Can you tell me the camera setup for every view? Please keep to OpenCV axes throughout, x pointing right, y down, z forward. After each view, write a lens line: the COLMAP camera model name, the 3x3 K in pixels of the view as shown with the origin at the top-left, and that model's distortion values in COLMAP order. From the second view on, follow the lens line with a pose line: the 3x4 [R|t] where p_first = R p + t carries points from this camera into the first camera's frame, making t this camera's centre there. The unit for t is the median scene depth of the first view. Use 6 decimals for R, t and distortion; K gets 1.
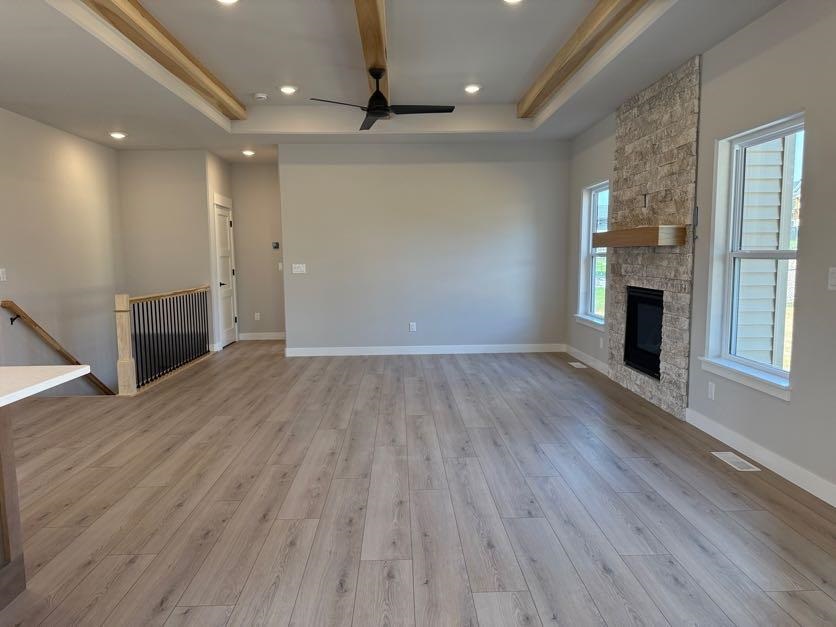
lens RADIAL K [[585.5, 0, 412.2], [0, 585.5, 317.3], [0, 0, 1]] dist [0.058876, -0.062222]
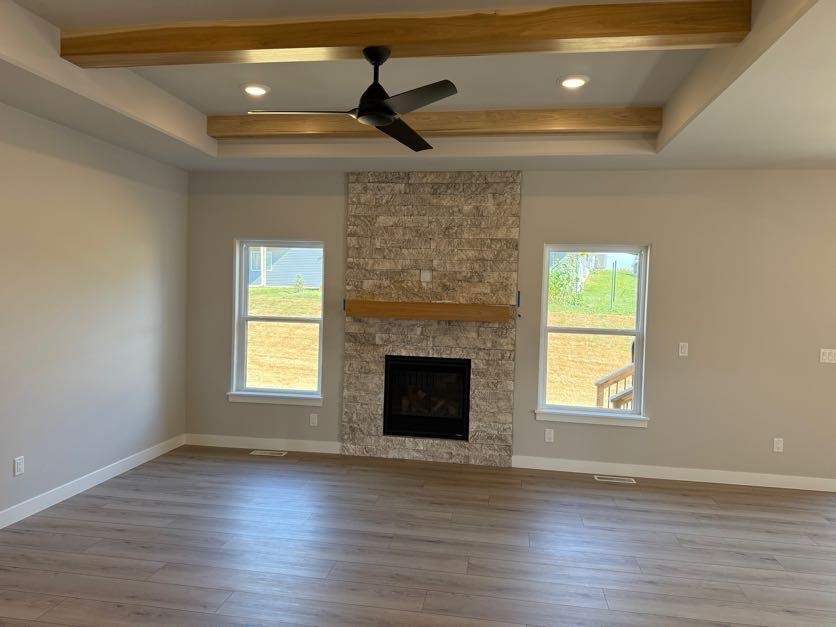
lens RADIAL K [[585.5, 0, 411.0], [0, 585.5, 310.5], [0, 0, 1]] dist [0.058876, -0.062222]
pose [[0.171080, -0.004790, 0.985245, -0.705637], [0.073061, 0.997297, -0.007837, -0.139030], [-0.982544, 0.073324, 0.170967, 0.924549]]
